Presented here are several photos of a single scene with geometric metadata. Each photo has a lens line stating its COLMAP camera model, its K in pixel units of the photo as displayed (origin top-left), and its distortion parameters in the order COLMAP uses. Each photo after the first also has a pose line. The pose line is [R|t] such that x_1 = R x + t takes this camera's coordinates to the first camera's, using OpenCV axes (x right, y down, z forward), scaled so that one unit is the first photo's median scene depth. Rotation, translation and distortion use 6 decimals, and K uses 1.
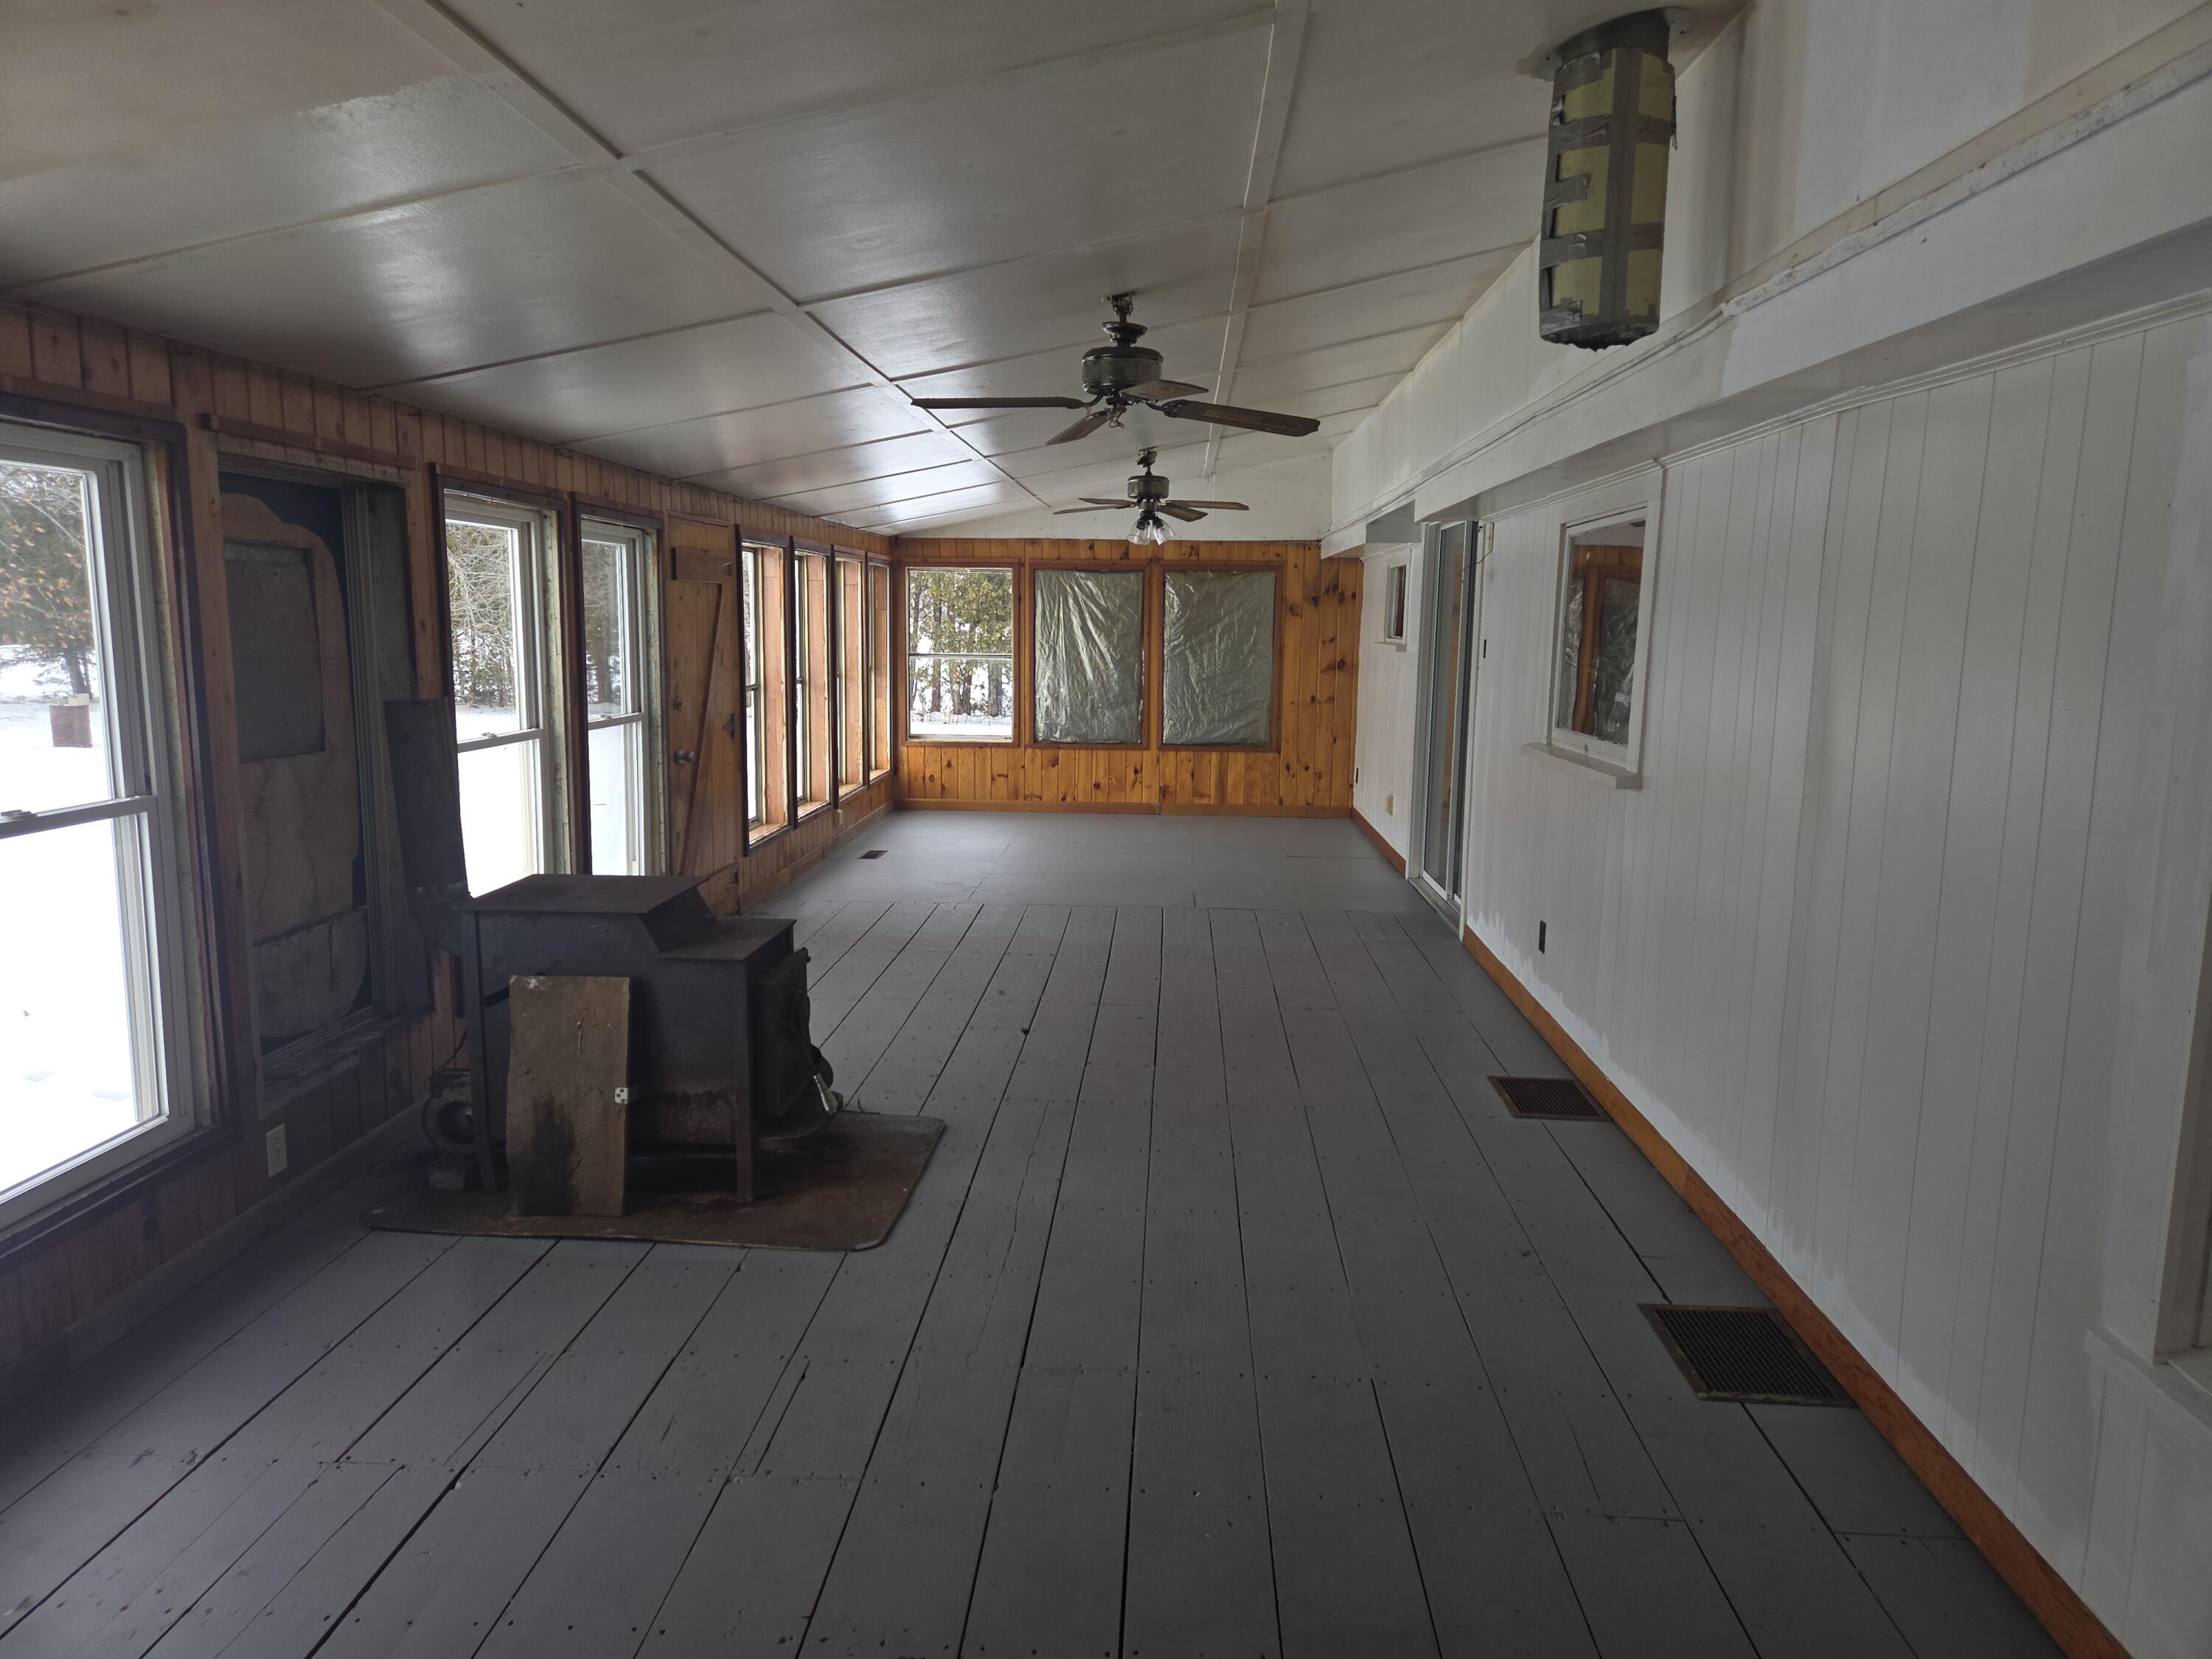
lens RADIAL K [[1455.5, 0, 1097.3], [0, 1455.5, 835.2], [0, 0, 1]] dist [0.073268, -0.060536]
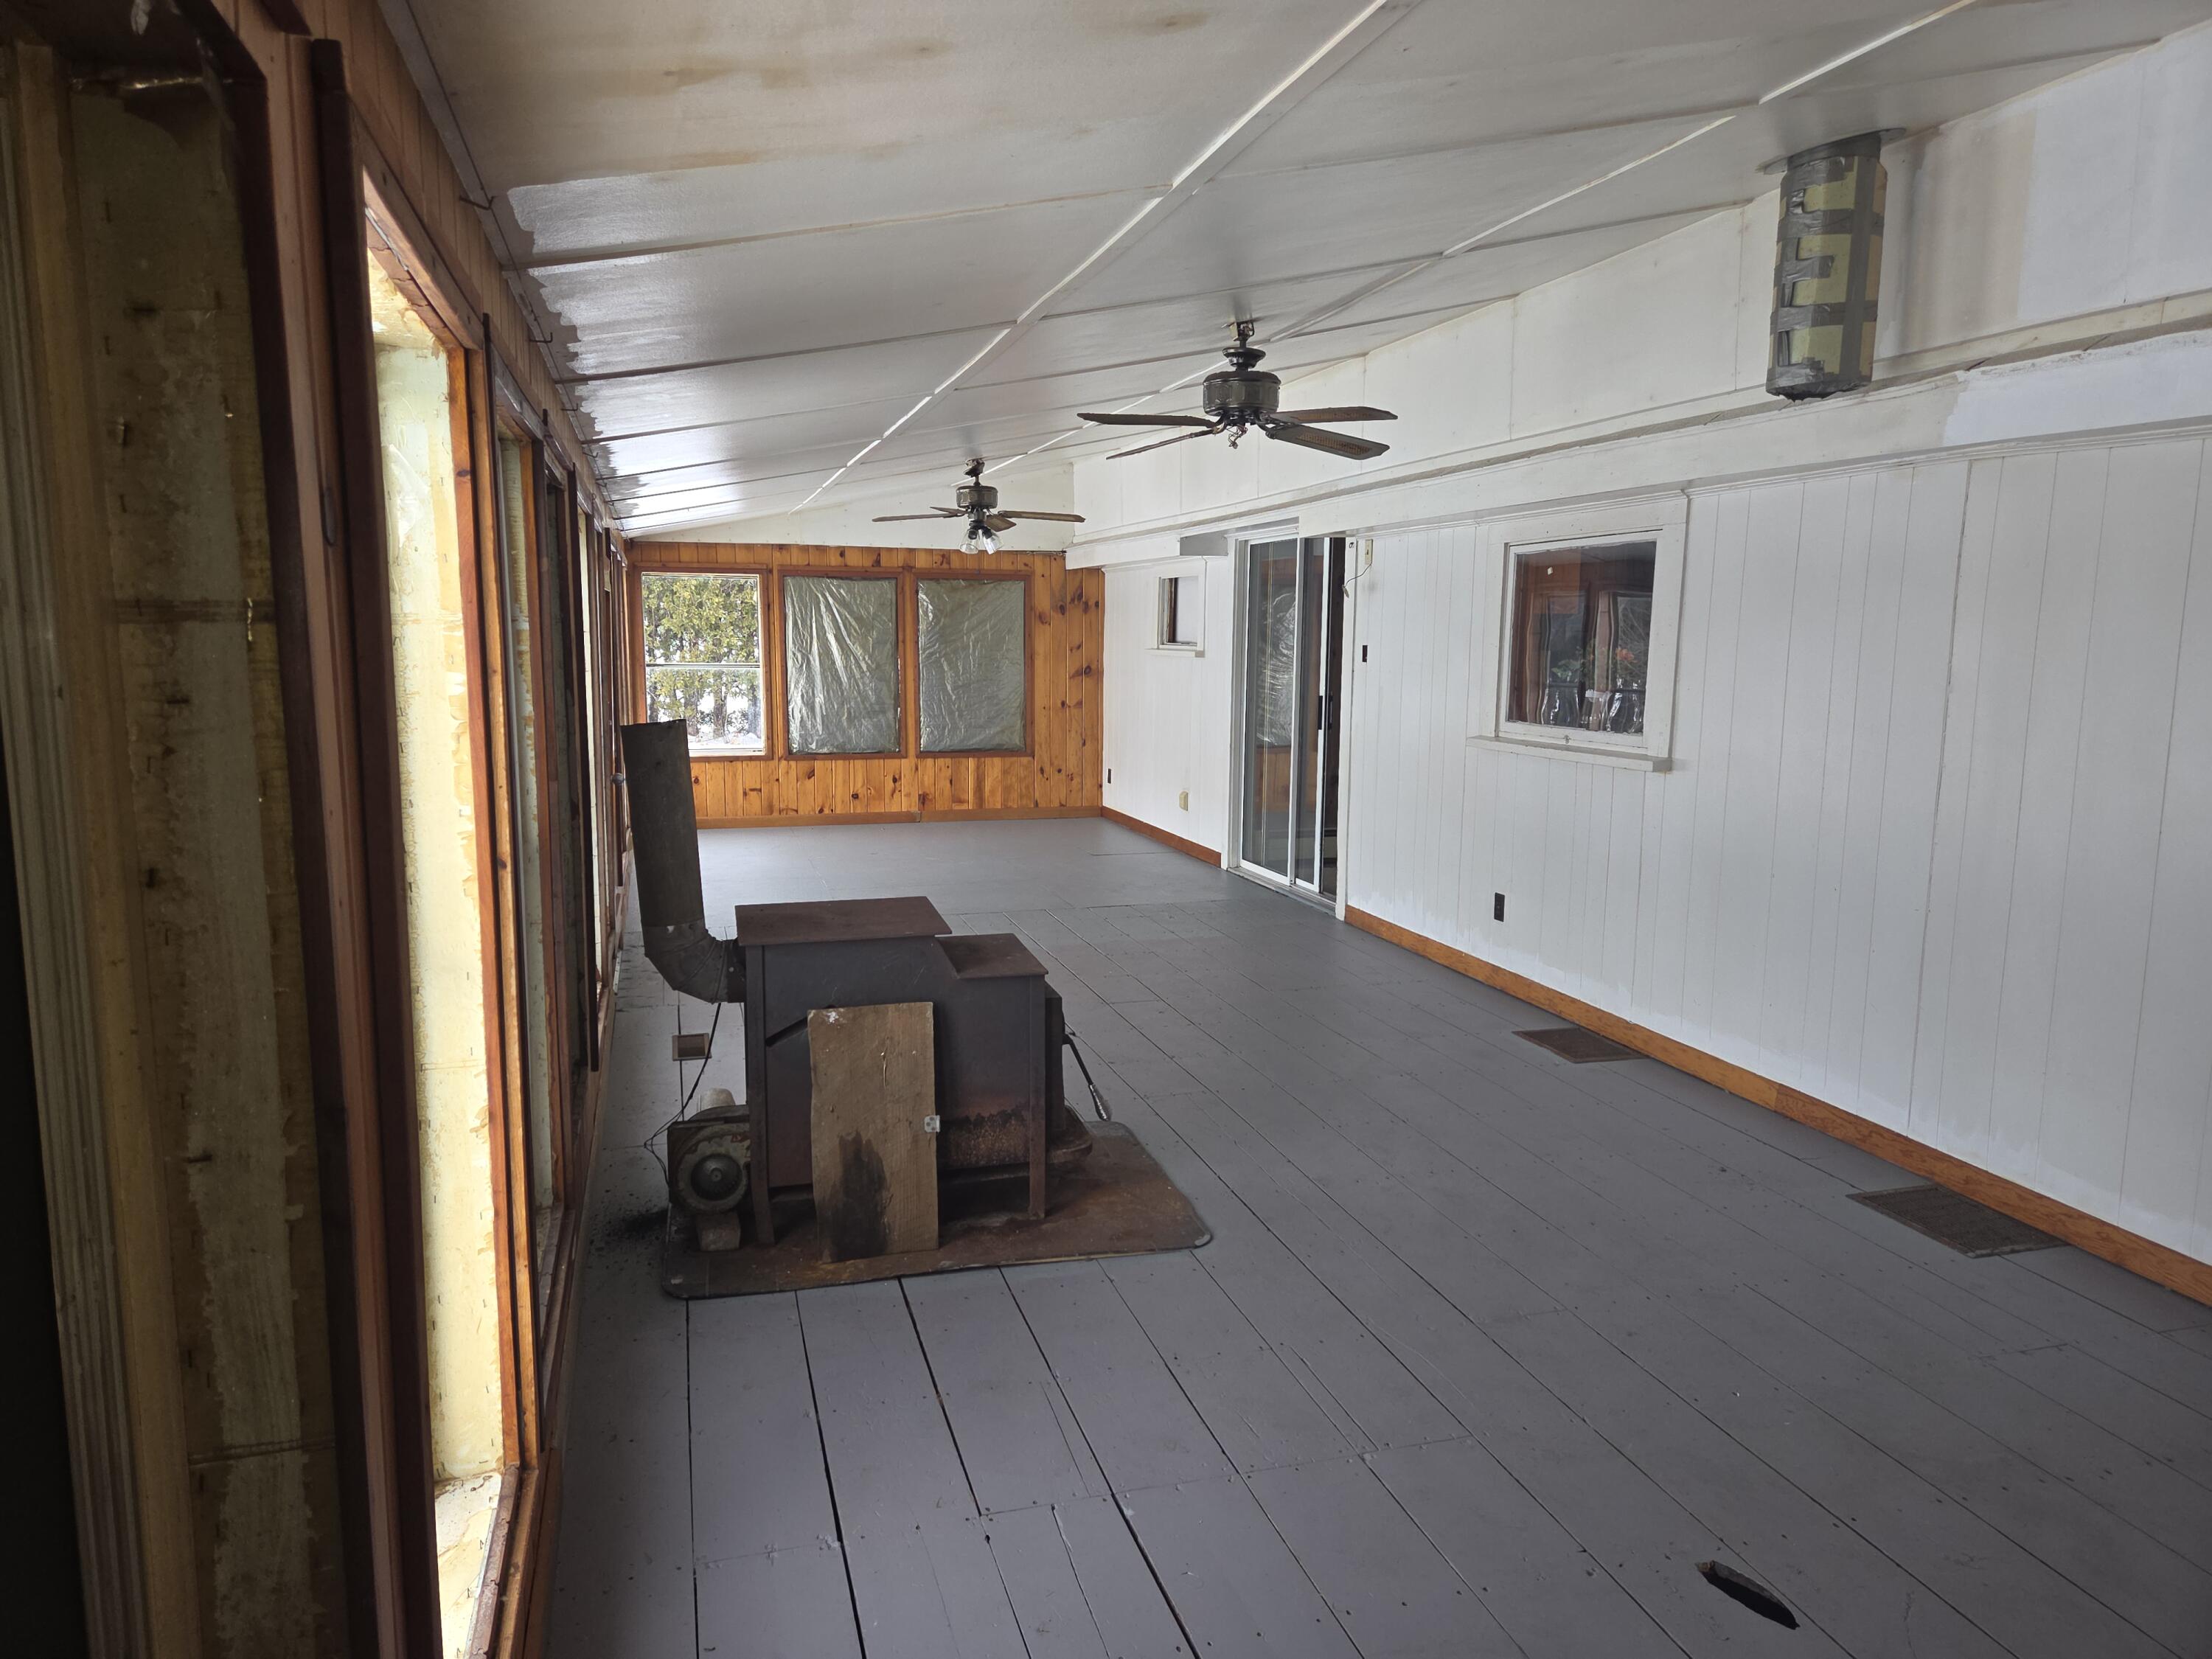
lens RADIAL K [[1455.5, 0, 1085.2], [0, 1455.5, 835.2], [0, 0, 1]] dist [0.073268, -0.060536]
pose [[0.943743, -0.051299, 0.326677, -0.371674], [0.052664, 0.998601, 0.004669, -0.008502], [-0.326459, 0.012798, 0.945125, 0.036889]]
